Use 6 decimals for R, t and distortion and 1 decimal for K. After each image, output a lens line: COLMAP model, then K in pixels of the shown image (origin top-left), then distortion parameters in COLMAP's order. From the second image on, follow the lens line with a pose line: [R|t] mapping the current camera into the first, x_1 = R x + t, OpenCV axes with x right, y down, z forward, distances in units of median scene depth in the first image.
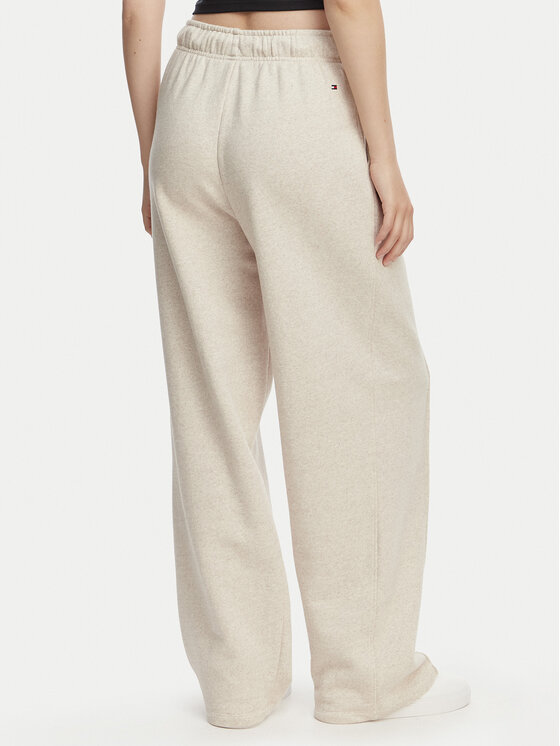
lens RADIAL K [[1303.5, 0, 279.9], [0, 1303.5, 372.9], [0, 0, 1]] dist [-0.058728, 0.000000]
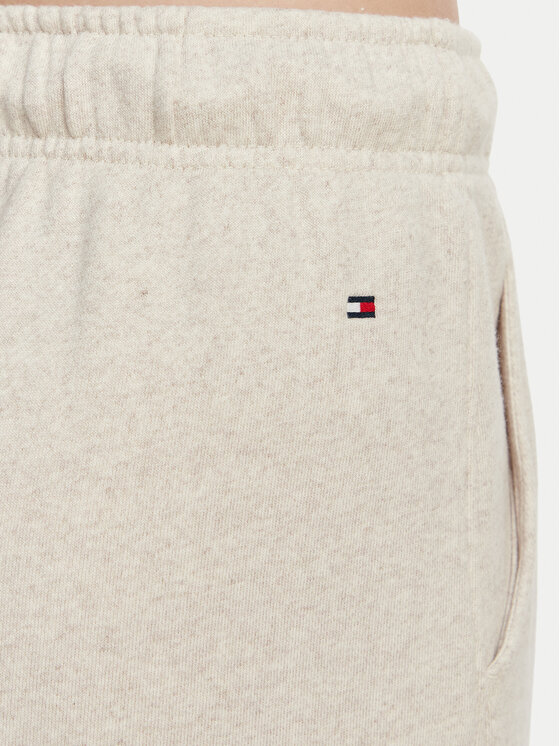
lens RADIAL K [[1468.5, 0, 279.8], [0, 1468.5, 372.8], [0, 0, 1]] dist [-0.247946, 0.000000]
pose [[0.965107, 0.094077, -0.244373, 0.084854], [-0.064196, 0.989759, 0.127501, -0.238240], [0.253865, -0.107364, 0.961263, 0.787125]]
